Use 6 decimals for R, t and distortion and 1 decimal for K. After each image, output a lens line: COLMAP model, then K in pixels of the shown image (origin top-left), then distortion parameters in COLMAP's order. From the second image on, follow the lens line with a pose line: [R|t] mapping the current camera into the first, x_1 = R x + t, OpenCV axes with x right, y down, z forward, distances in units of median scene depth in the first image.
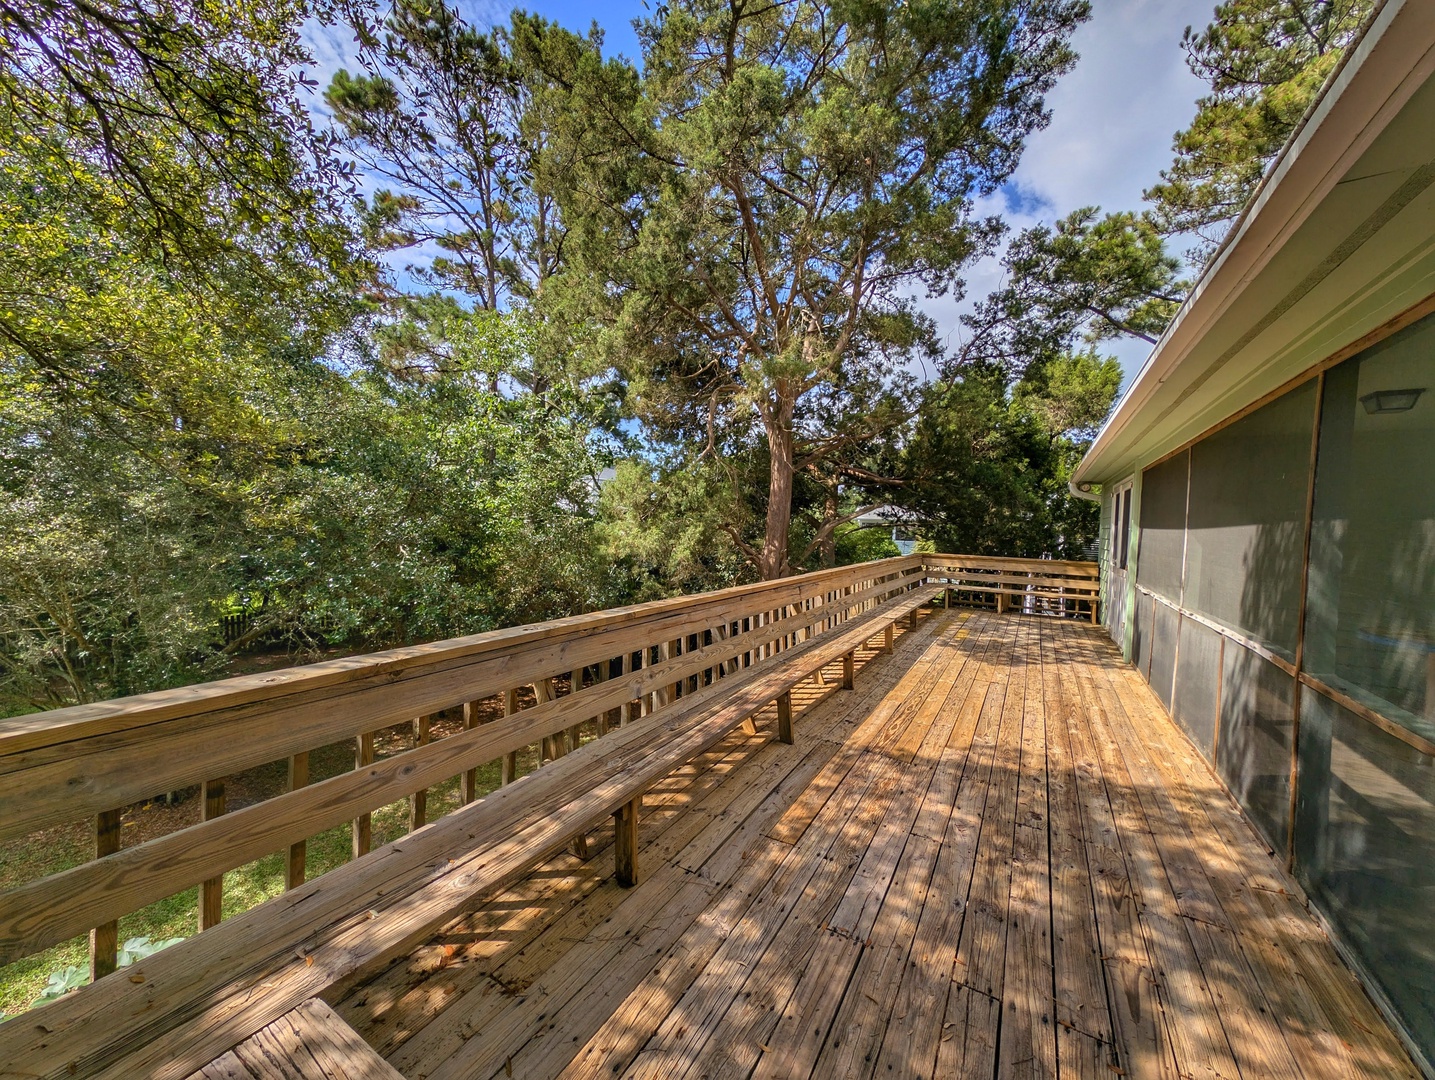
lens RADIAL K [[543.4, 0, 711.4], [0, 543.4, 543.4], [0, 0, 1]] dist [0.046907, -0.025665]
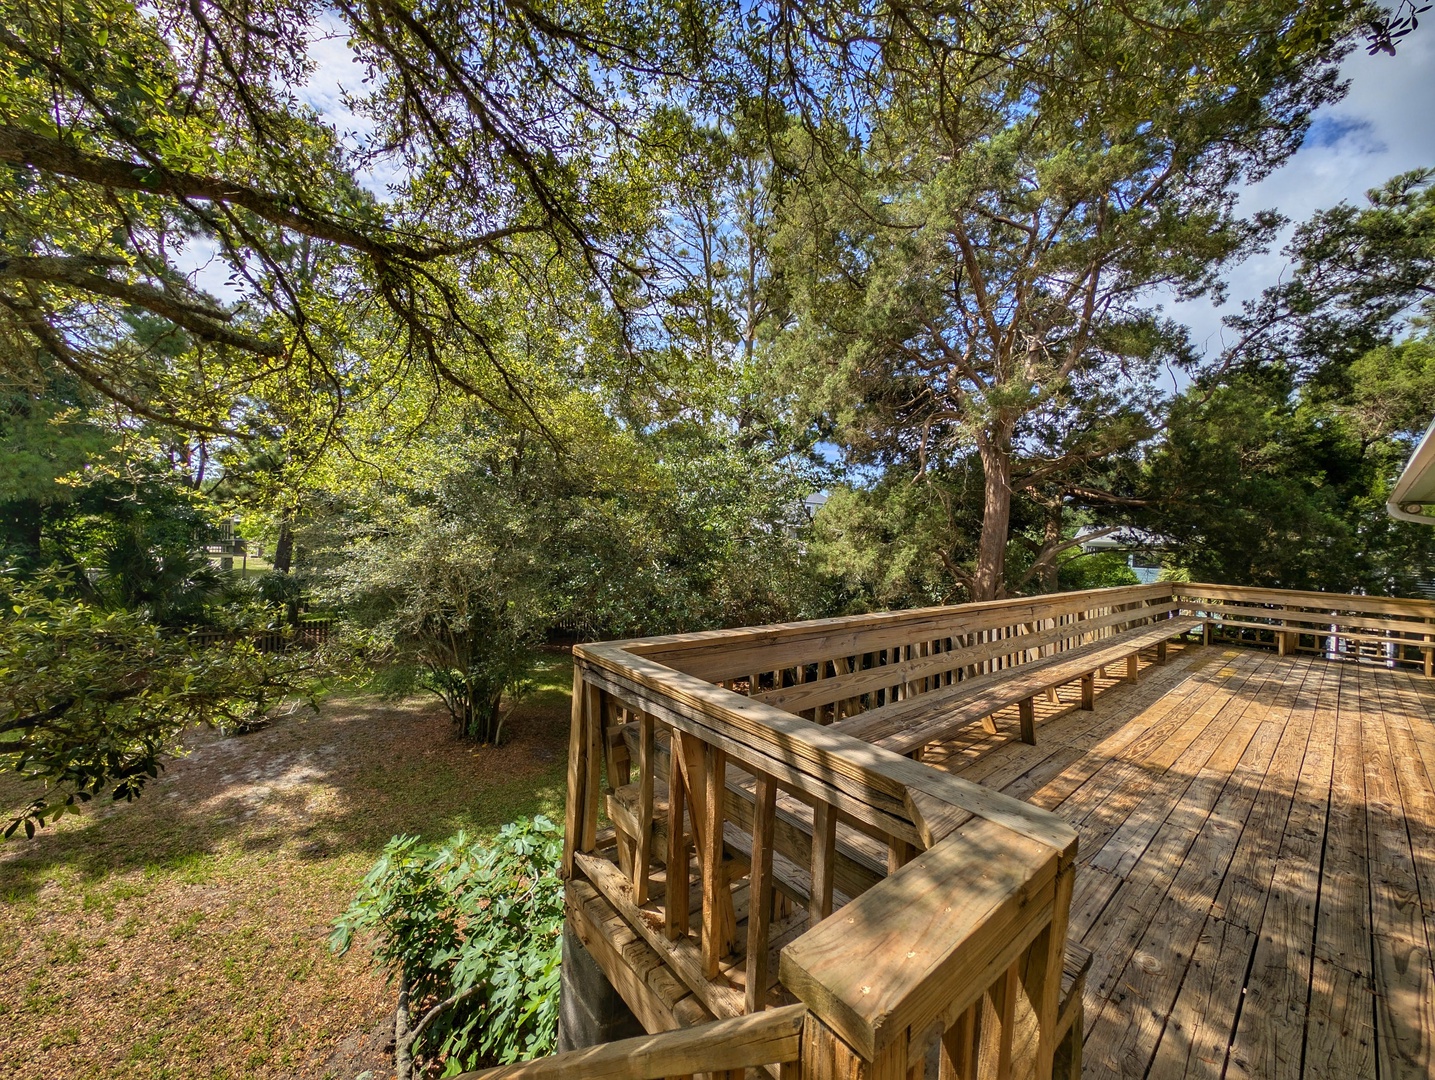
lens RADIAL K [[544.5, 0, 709.1], [0, 544.5, 543.4], [0, 0, 1]] dist [0.009373, -0.002625]
pose [[0.945492, 0.013417, -0.325369, -0.055564], [-0.024947, 0.999199, -0.031289, 0.002666], [0.324689, 0.037700, 0.945069, -0.130905]]
